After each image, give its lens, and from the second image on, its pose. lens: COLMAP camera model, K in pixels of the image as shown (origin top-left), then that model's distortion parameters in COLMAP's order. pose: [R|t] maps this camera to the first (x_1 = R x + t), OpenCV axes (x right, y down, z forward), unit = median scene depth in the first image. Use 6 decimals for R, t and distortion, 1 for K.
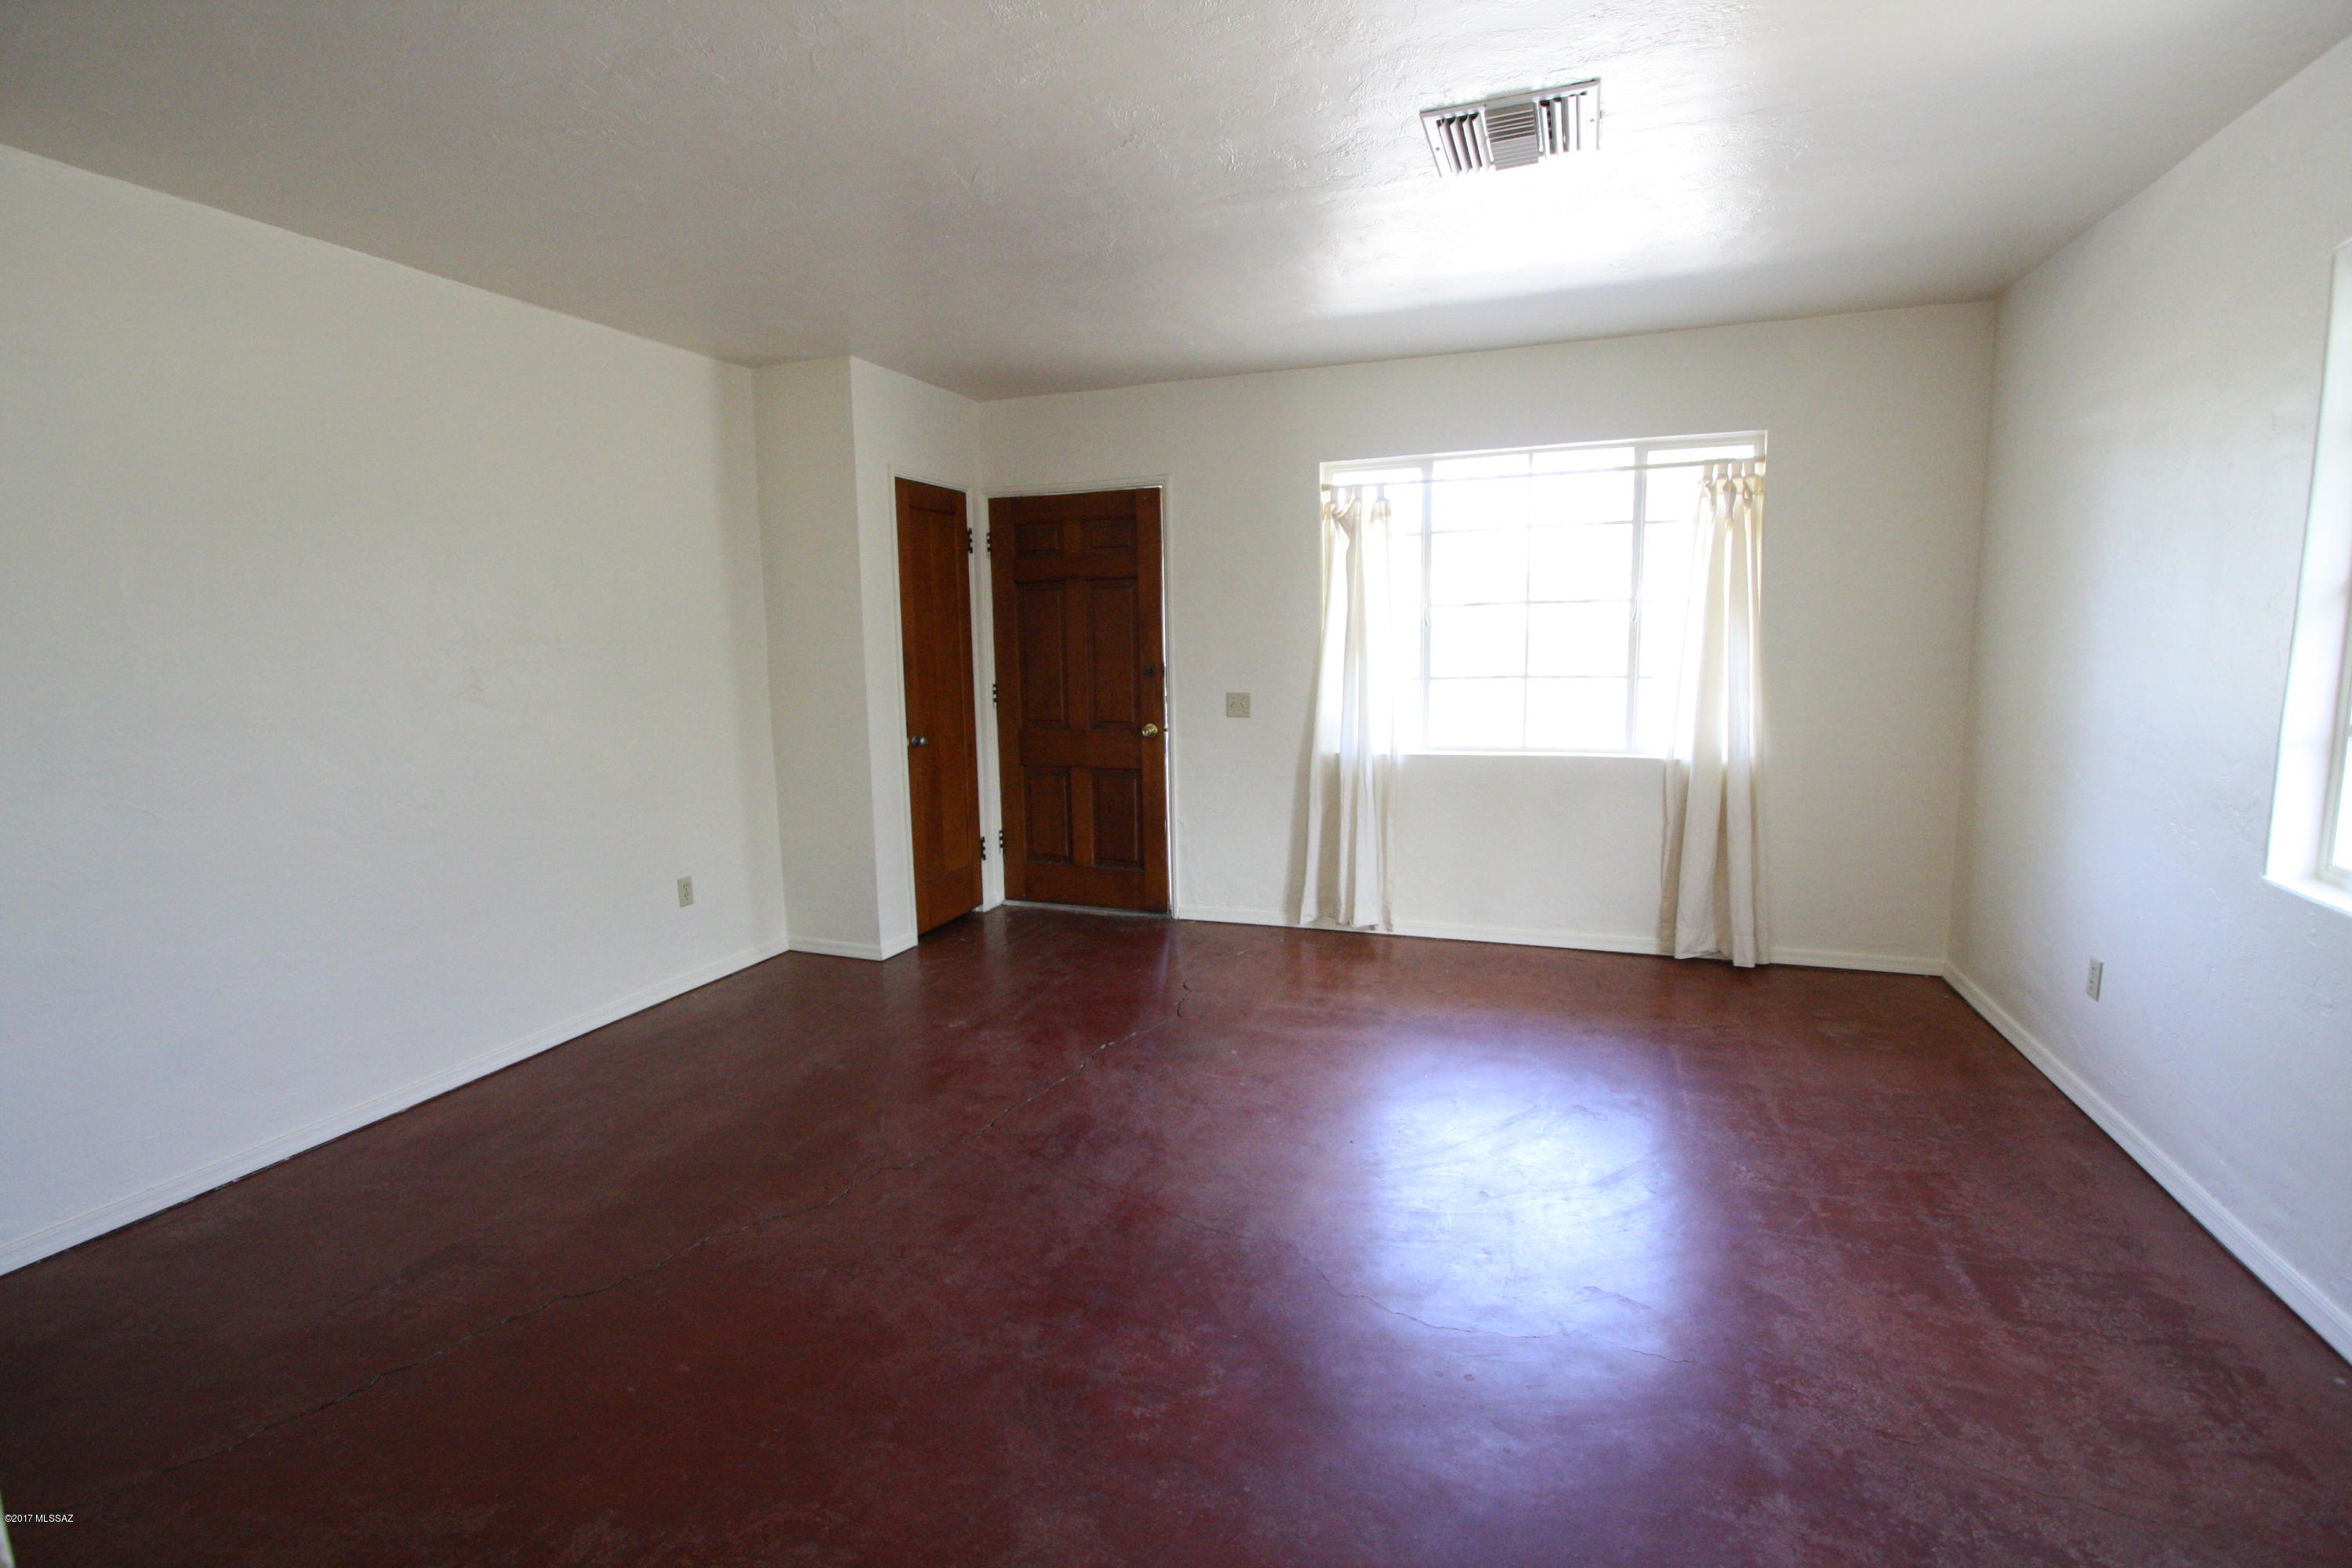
lens RADIAL K [[1097.5, 0, 1173.2], [0, 1097.5, 778.2], [0, 0, 1]] dist [-0.017571, 0.003101]
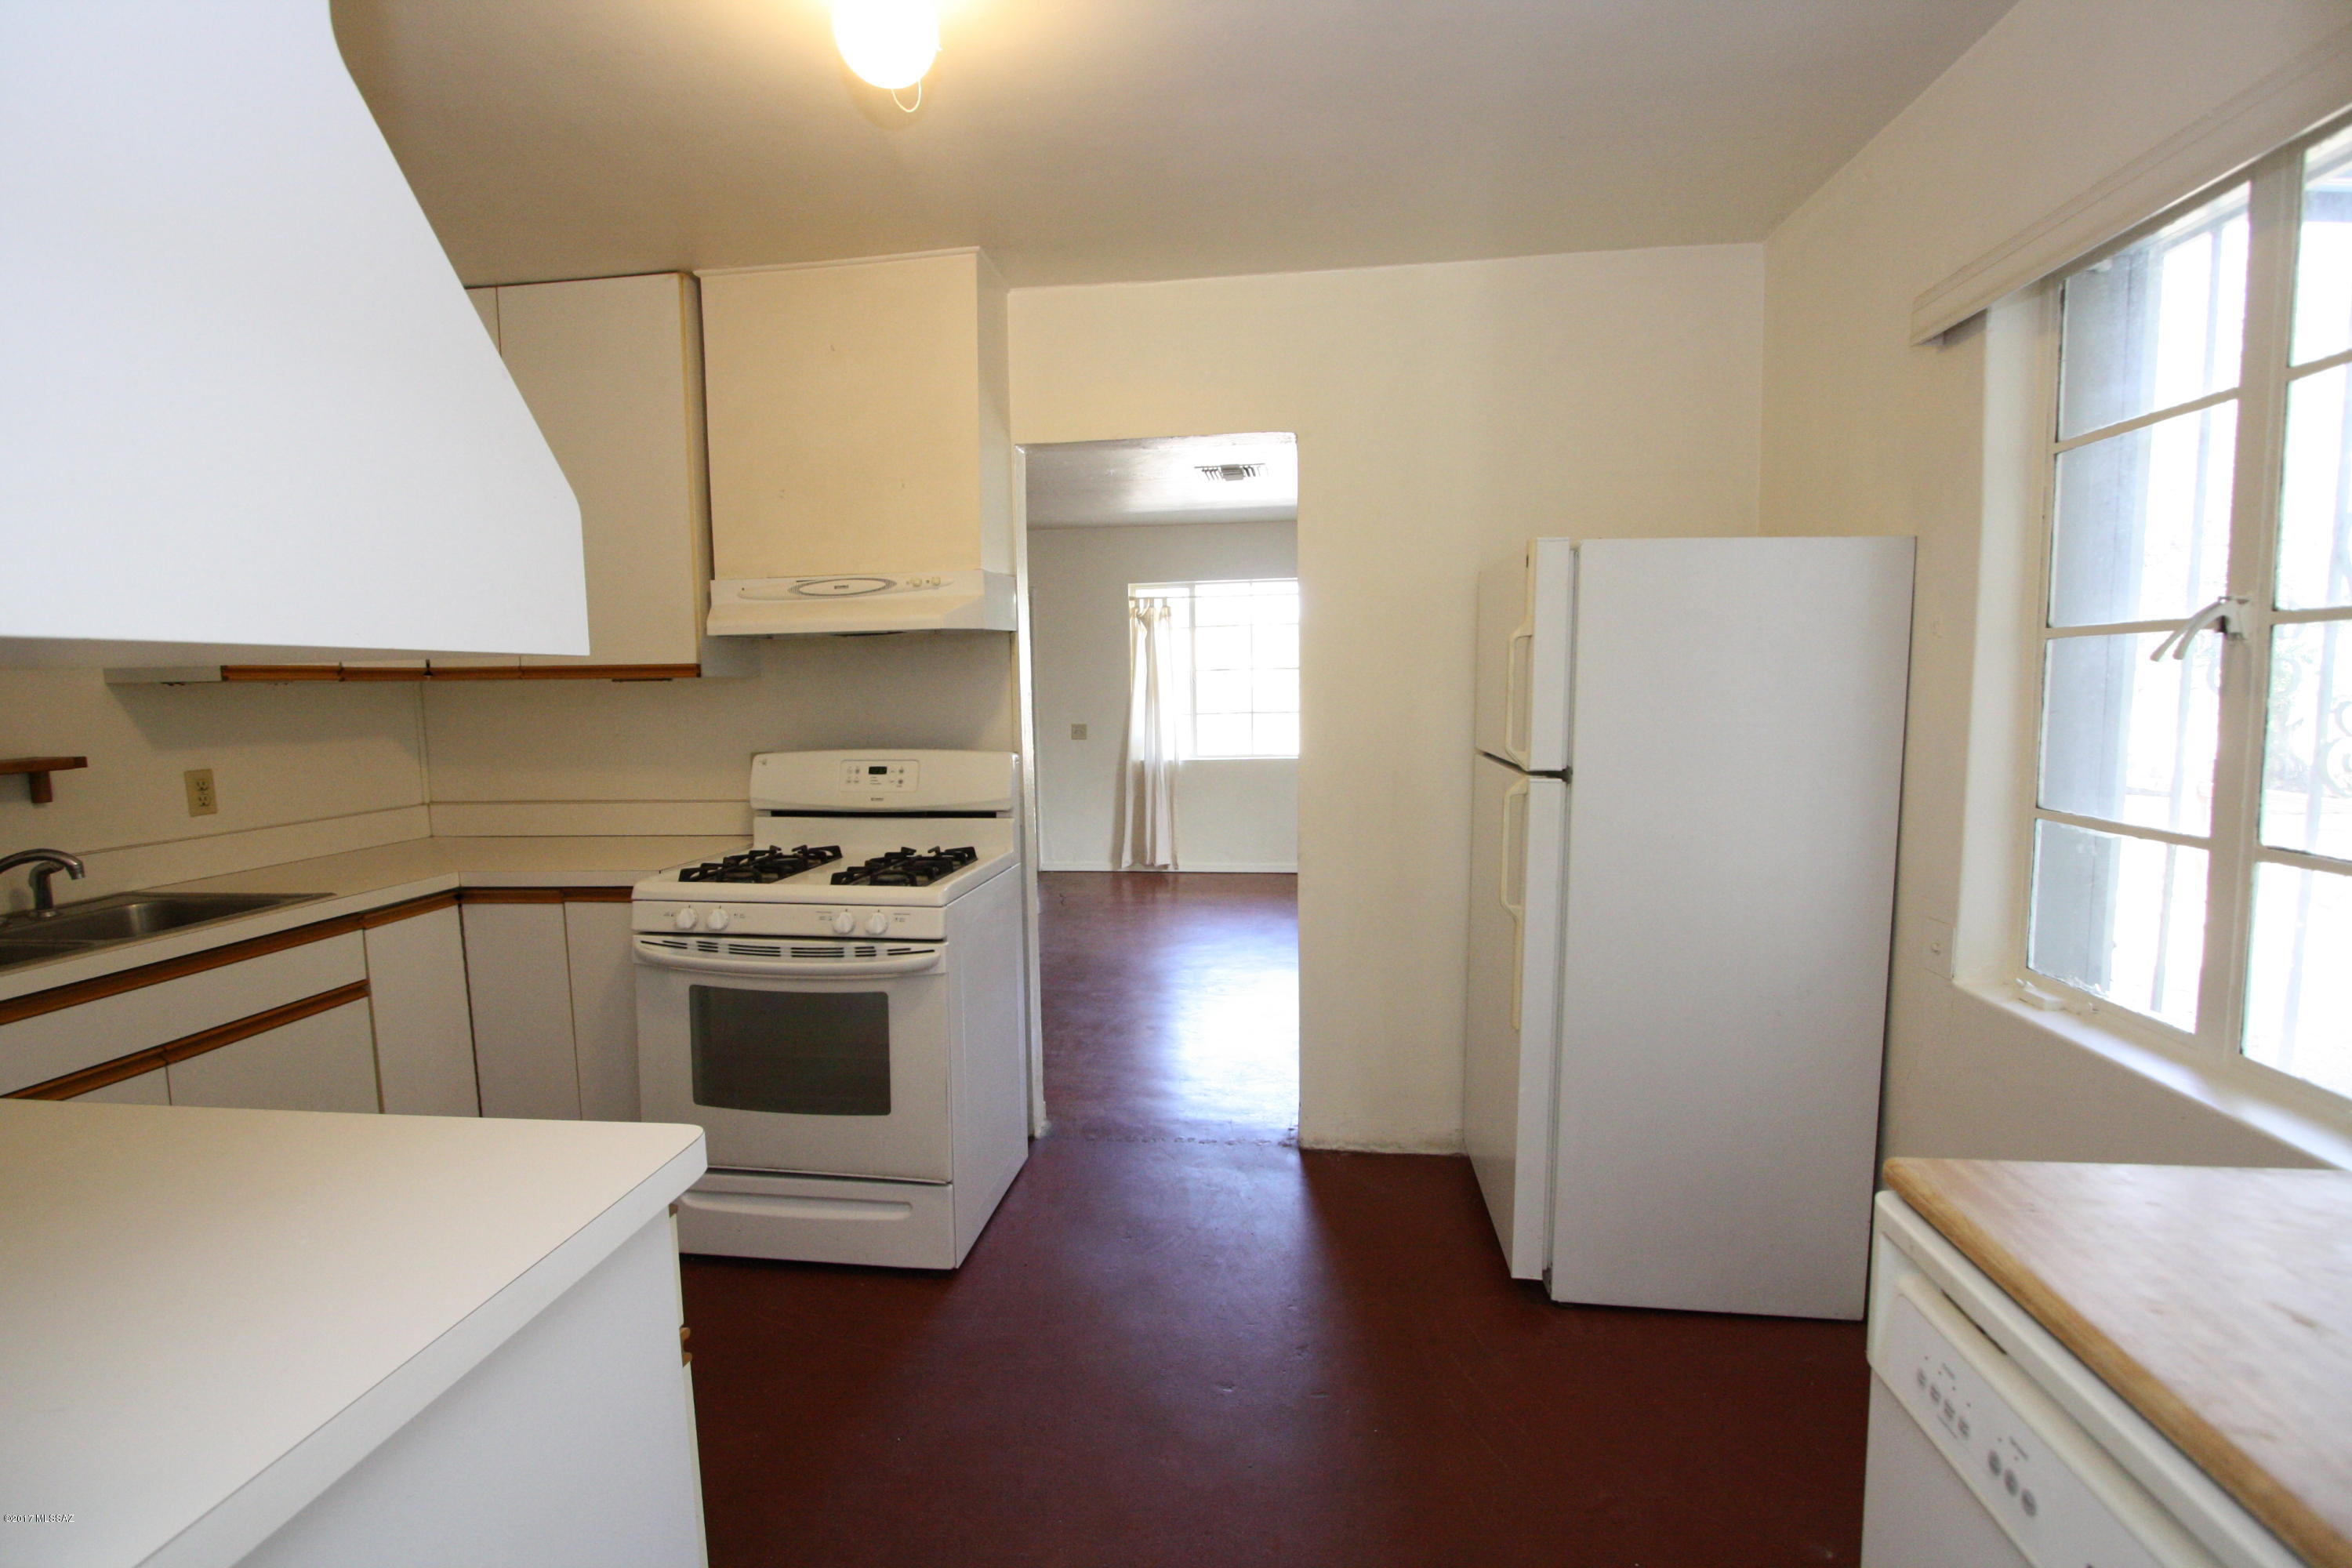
lens RADIAL K [[1074.4, 0, 1174.0], [0, 1074.4, 774.2], [0, 0, 1]] dist [-0.003808, 0.000138]
pose [[0.979857, -0.013615, 0.199234, -0.123620], [0.024544, 0.998320, -0.052490, 0.083609], [-0.198185, 0.056322, 0.978545, -0.573950]]
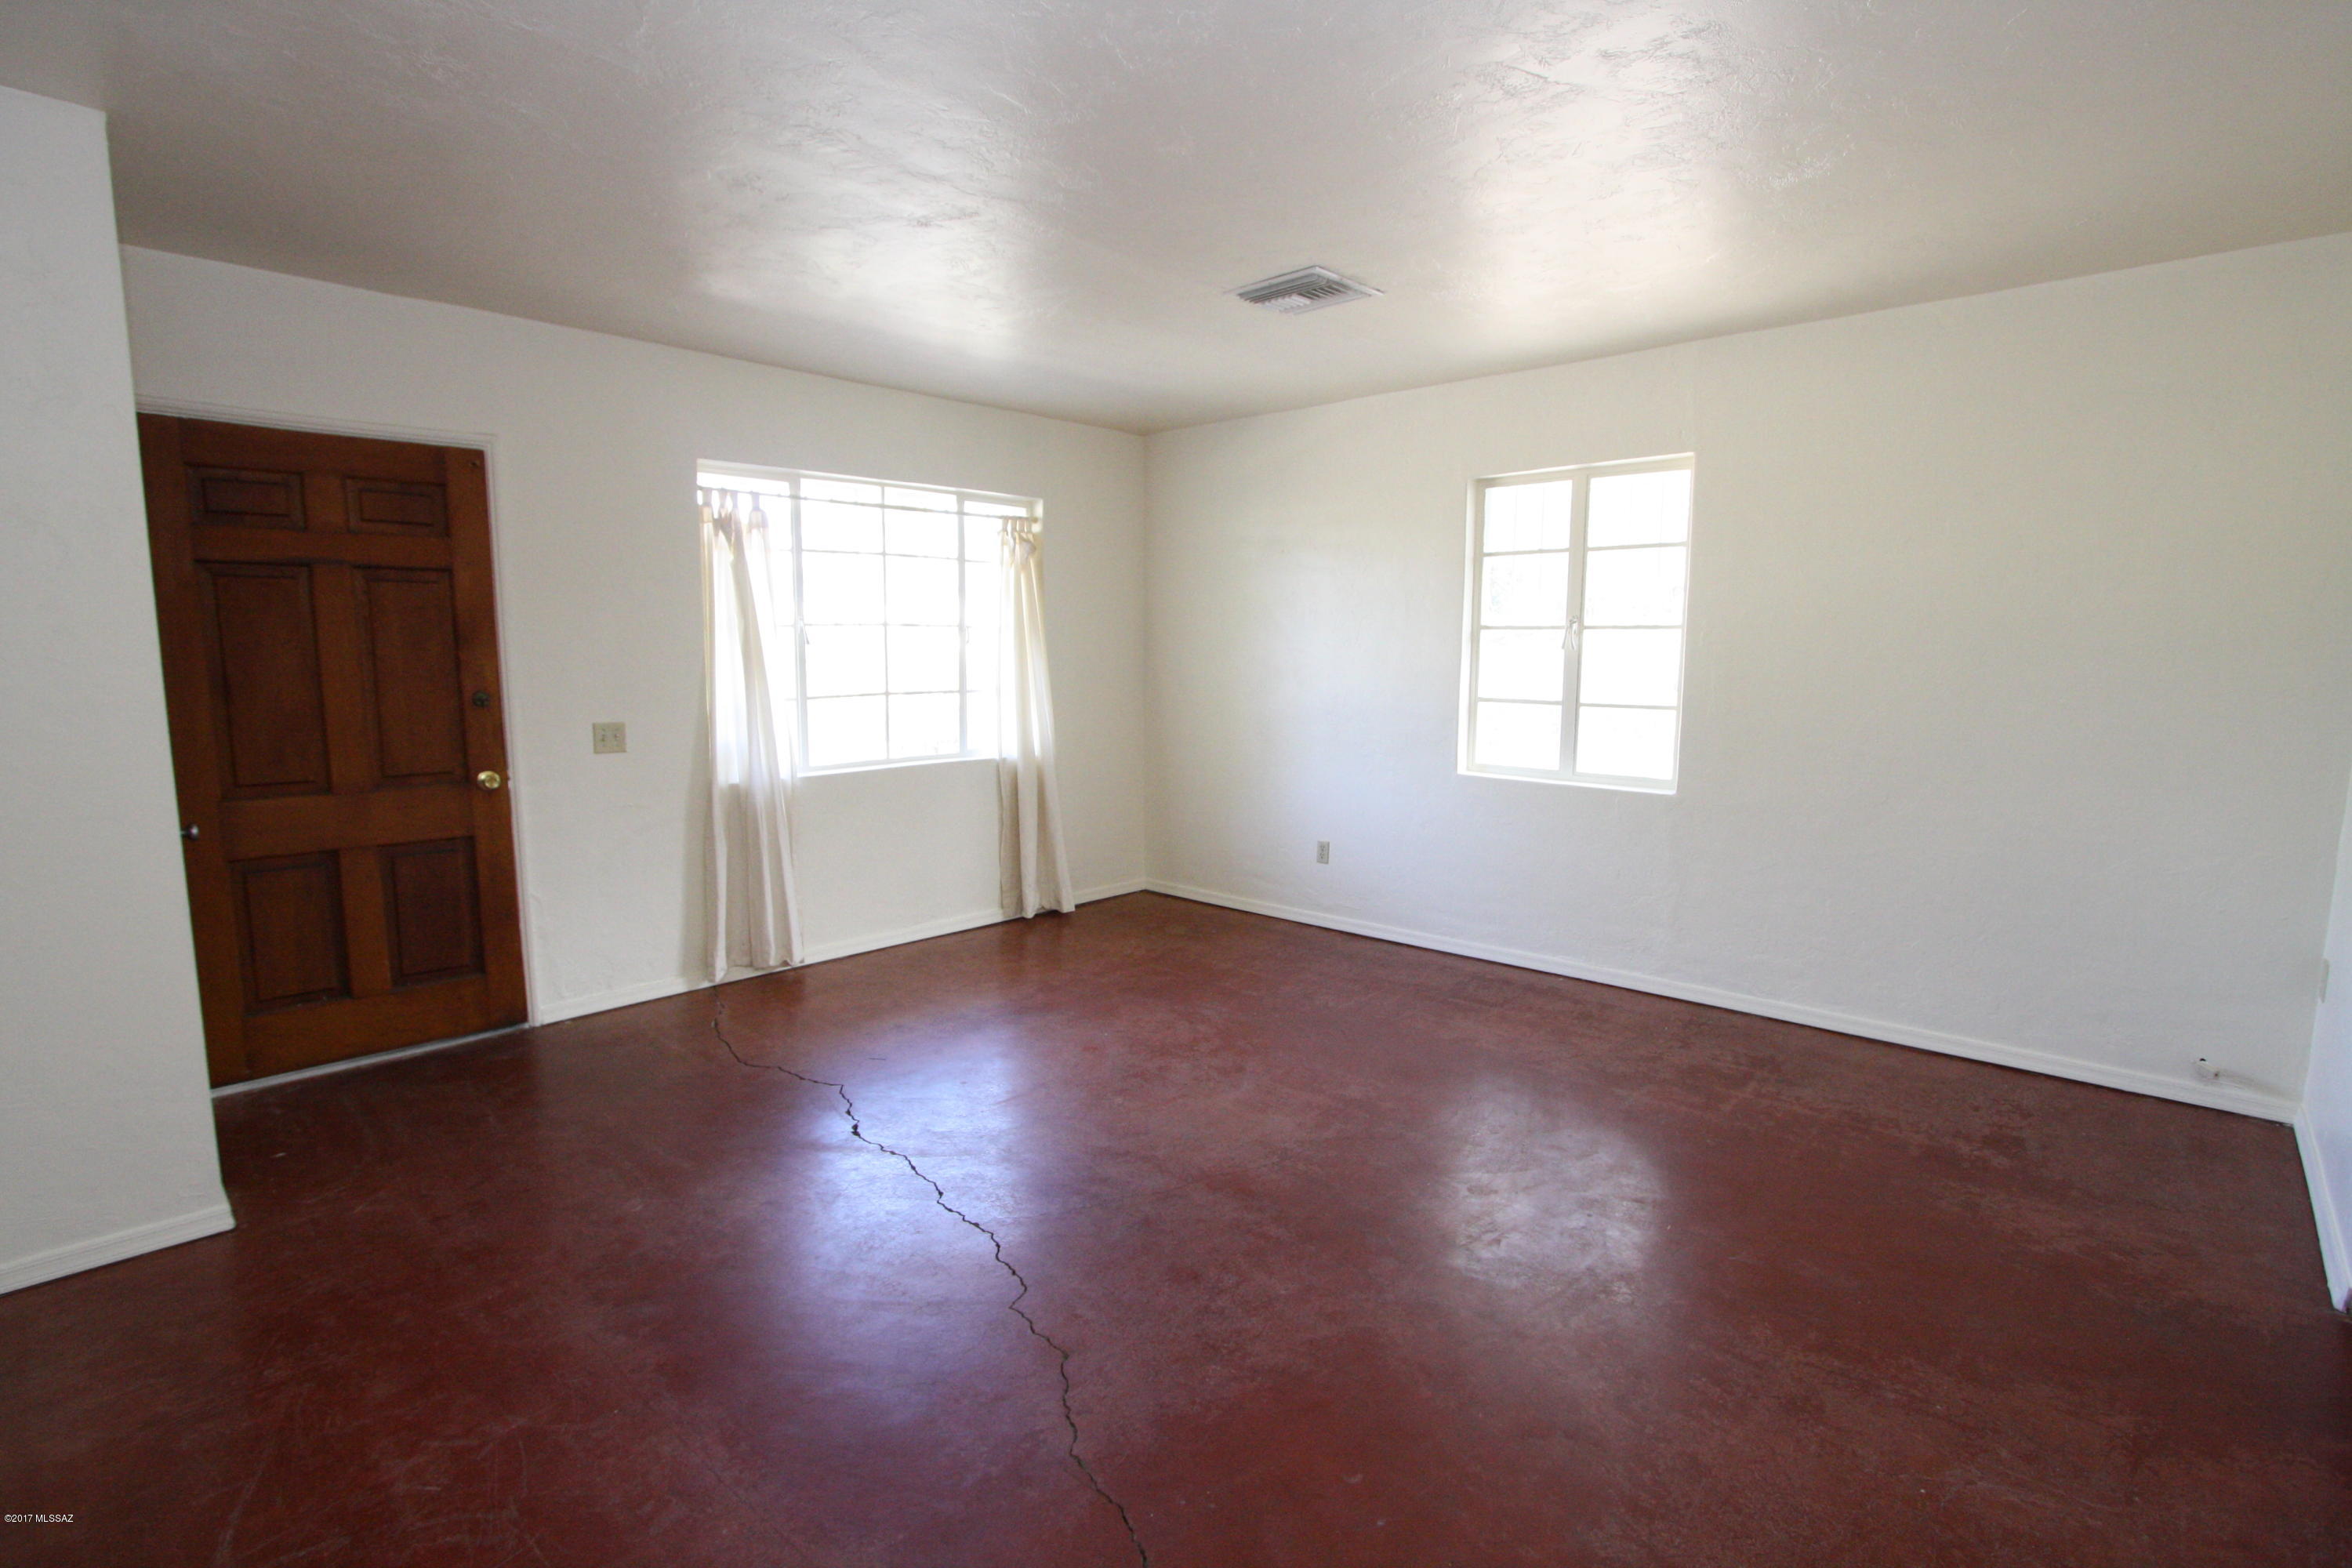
lens RADIAL K [[1097.5, 0, 1162.5], [0, 1097.5, 776.7], [0, 0, 1]] dist [-0.017571, 0.003101]
pose [[0.397455, -0.091040, 0.913094, -0.544528], [0.114091, 0.992248, 0.049270, -0.033249], [-0.910501, 0.084593, 0.404761, 0.320080]]
